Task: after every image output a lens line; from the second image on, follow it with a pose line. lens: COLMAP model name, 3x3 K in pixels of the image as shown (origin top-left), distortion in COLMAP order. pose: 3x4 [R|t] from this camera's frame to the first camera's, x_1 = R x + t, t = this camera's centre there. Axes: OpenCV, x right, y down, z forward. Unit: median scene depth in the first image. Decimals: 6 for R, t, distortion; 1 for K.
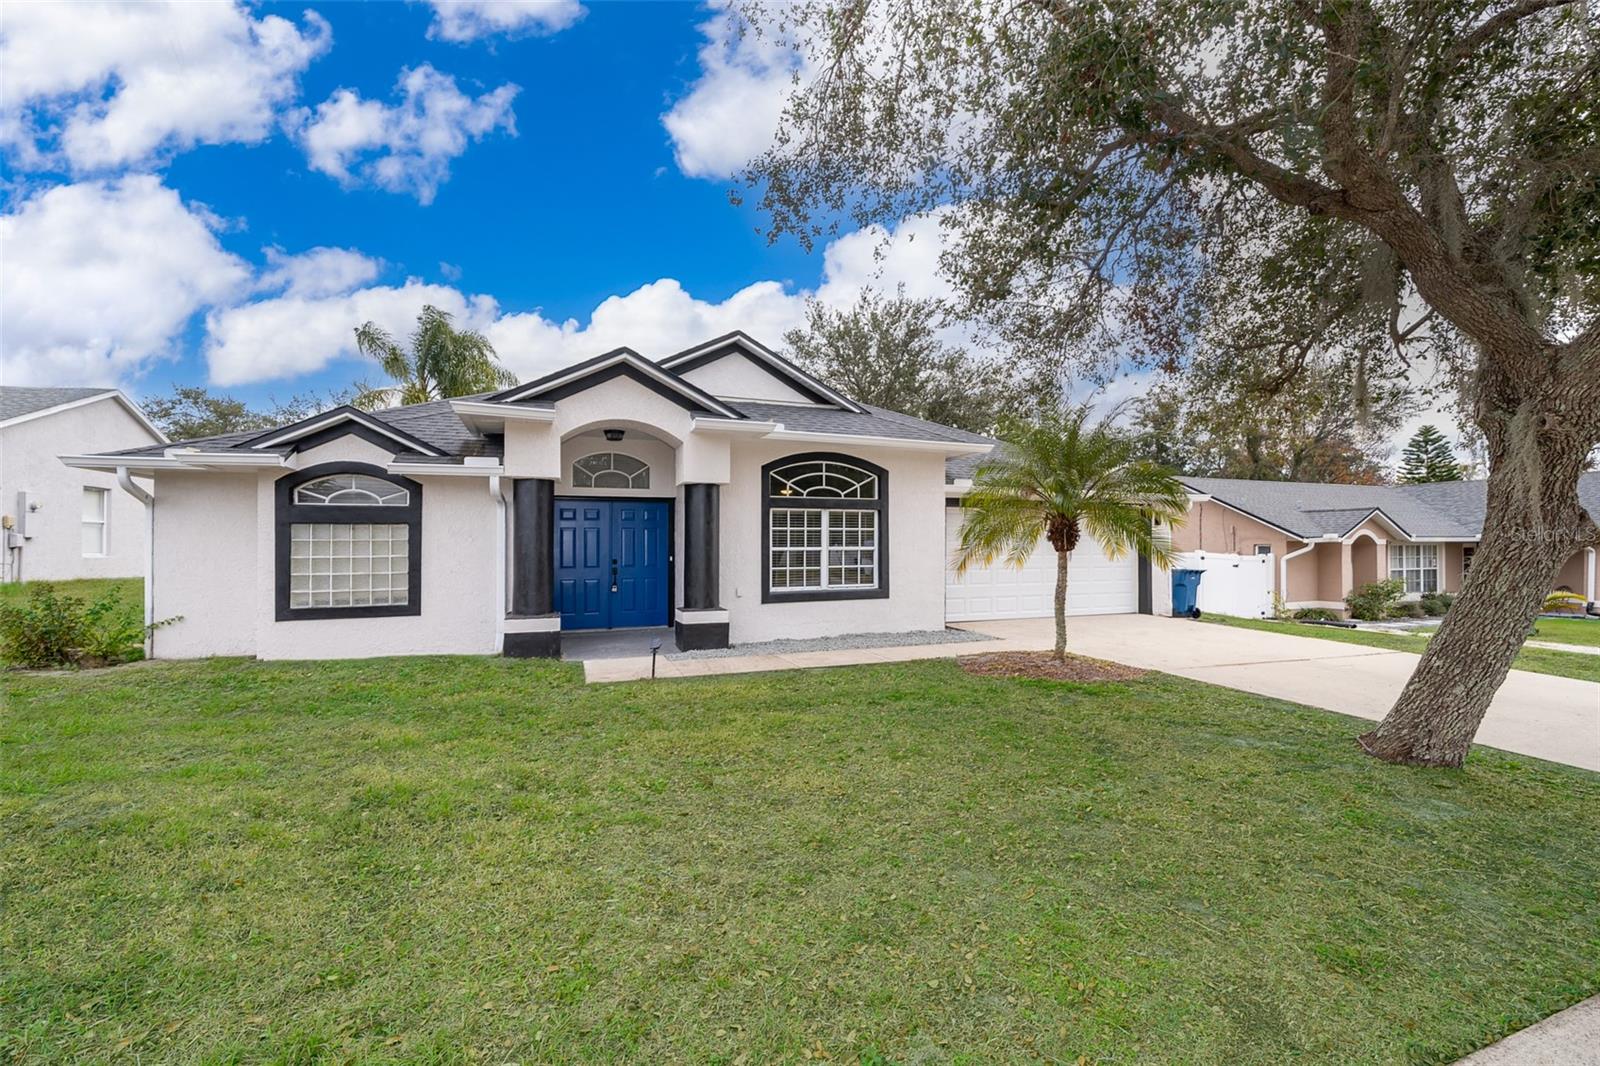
lens RADIAL K [[592.7, 0, 794.8], [0, 592.7, 537.4], [0, 0, 1]] dist [-0.000457, -0.000088]
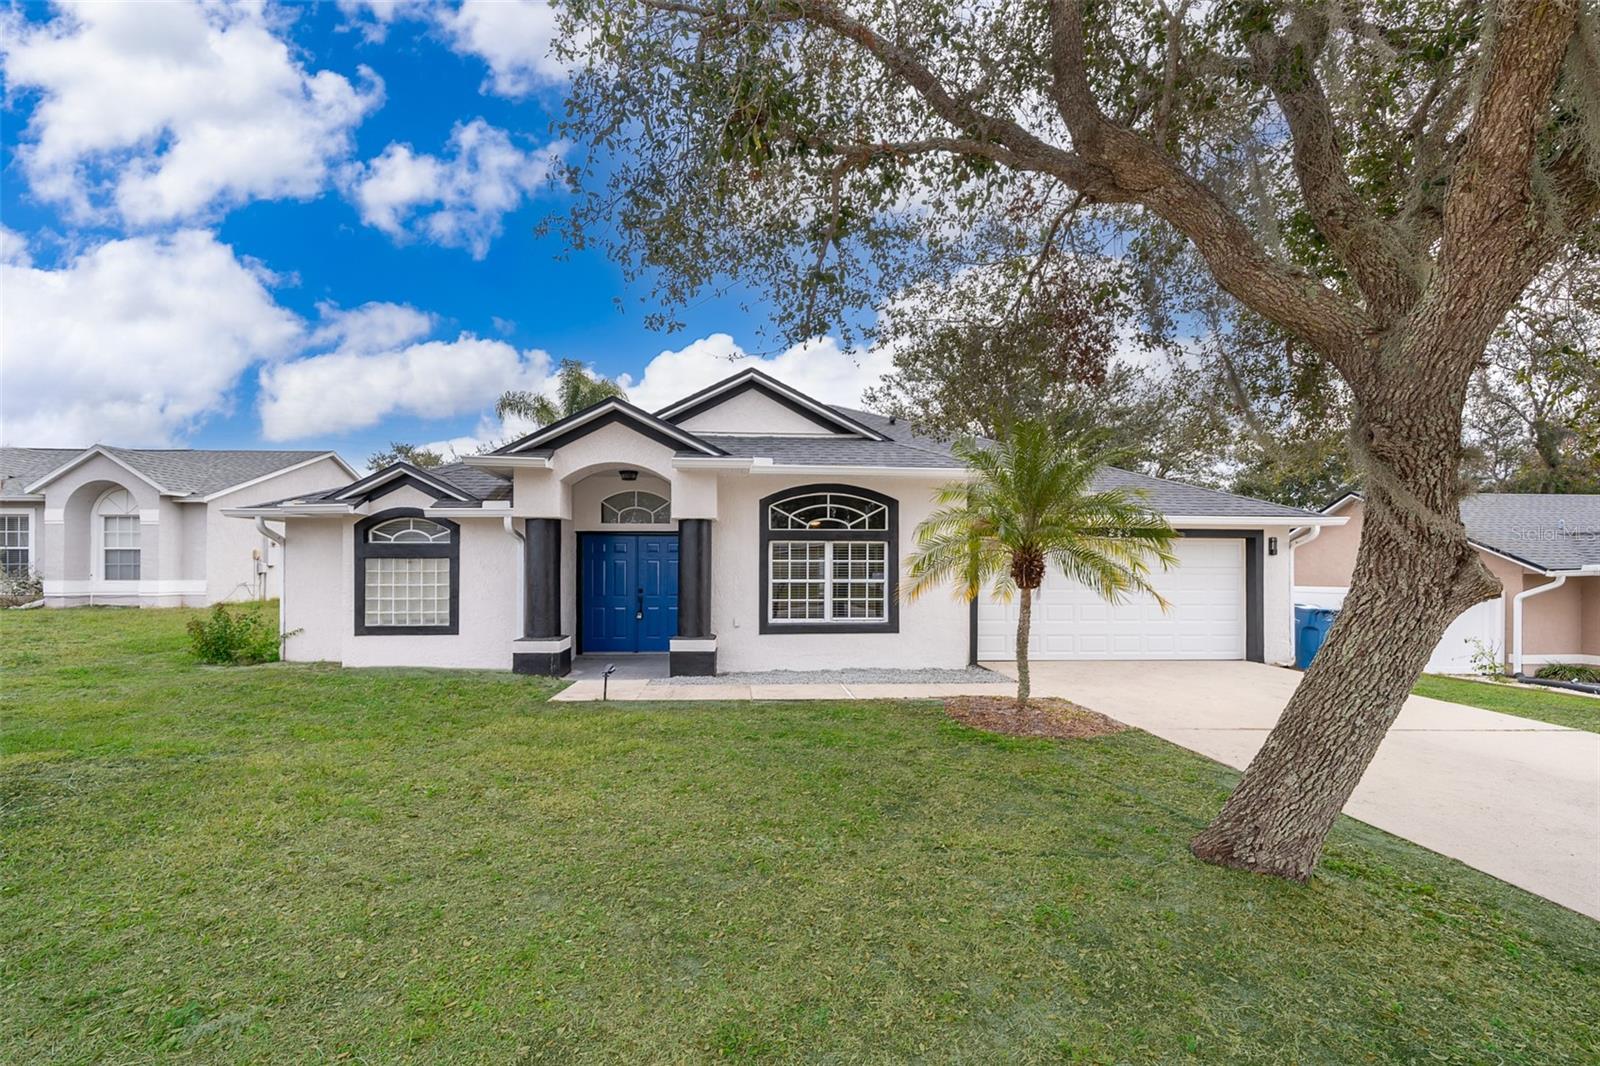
lens RADIAL K [[597.7, 0, 795.8], [0, 597.7, 565.4], [0, 0, 1]] dist [-0.001261, -0.000007]
pose [[0.961688, 0.003150, -0.274129, 0.325311], [-0.002069, 0.999989, 0.004234, -0.013259], [0.274139, -0.003504, 0.961684, 0.027737]]
